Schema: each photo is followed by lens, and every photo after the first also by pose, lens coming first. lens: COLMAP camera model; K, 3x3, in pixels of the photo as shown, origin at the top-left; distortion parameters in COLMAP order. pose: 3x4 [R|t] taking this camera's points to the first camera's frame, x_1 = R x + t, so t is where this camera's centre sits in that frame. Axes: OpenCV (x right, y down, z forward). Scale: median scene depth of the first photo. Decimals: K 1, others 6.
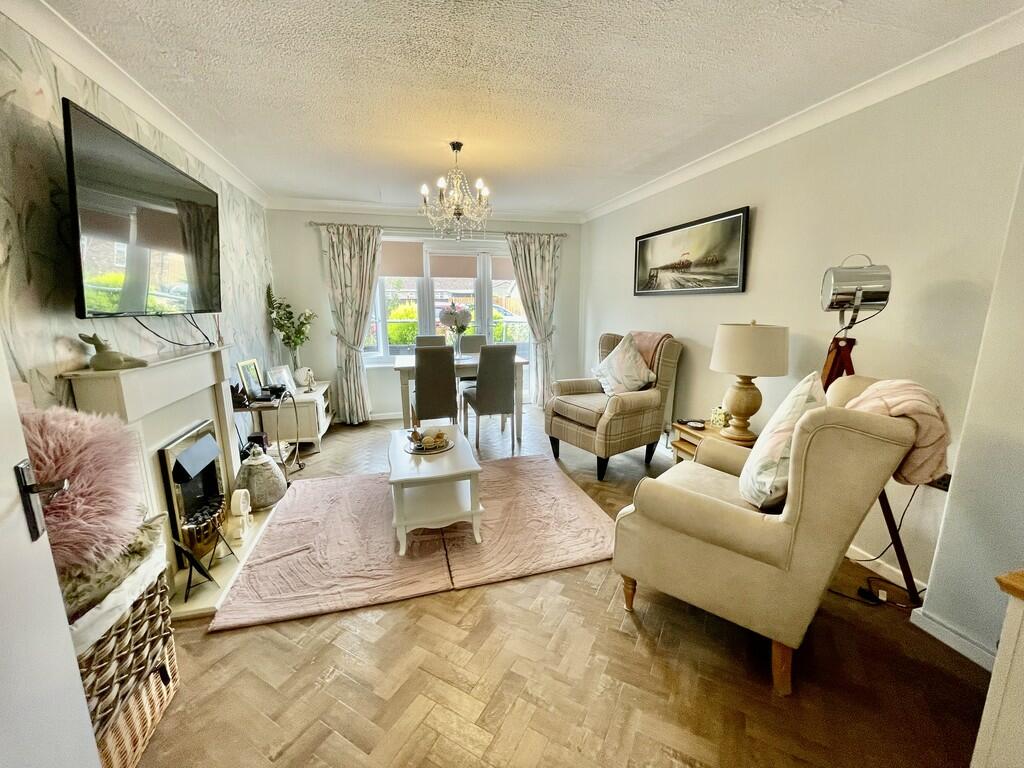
lens RADIAL K [[421.9, 0, 512.0], [0, 421.9, 384.0], [0, 0, 1]] dist [-0.000465, -0.000017]
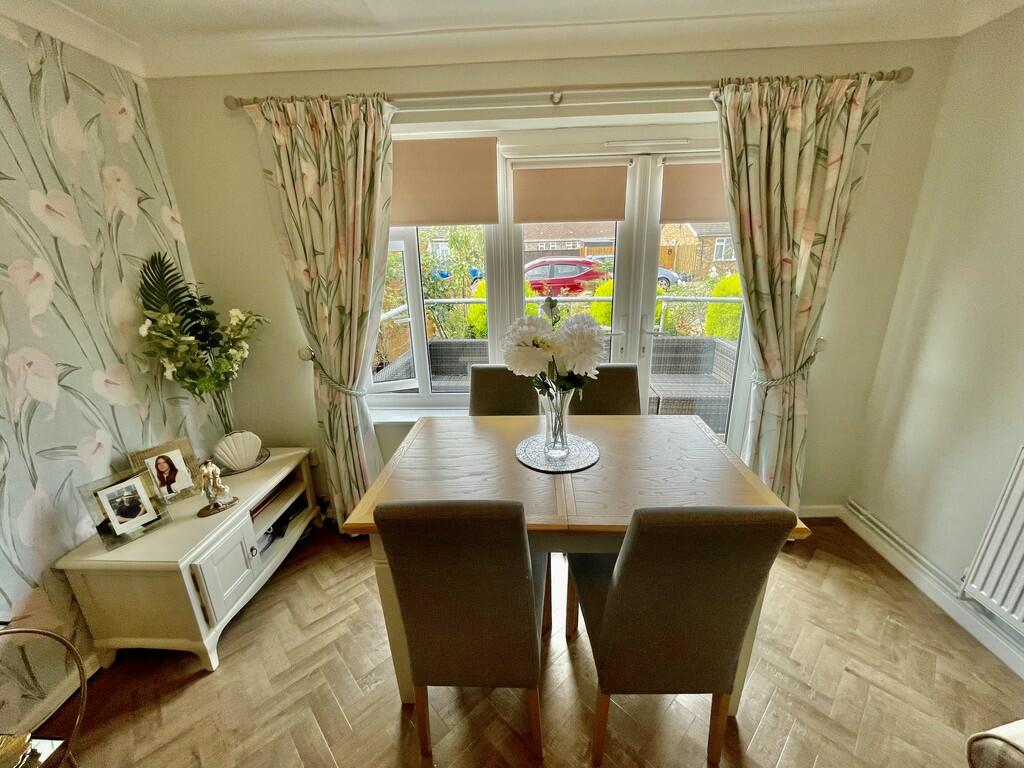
lens RADIAL K [[421.9, 0, 512.0], [0, 421.9, 384.0], [0, 0, 1]] dist [-0.000465, -0.000017]
pose [[0.950948, 0.072666, -0.300695, -0.054305], [-0.035853, 0.991358, 0.126188, -0.148255], [0.307266, -0.109218, 0.945336, 0.589459]]
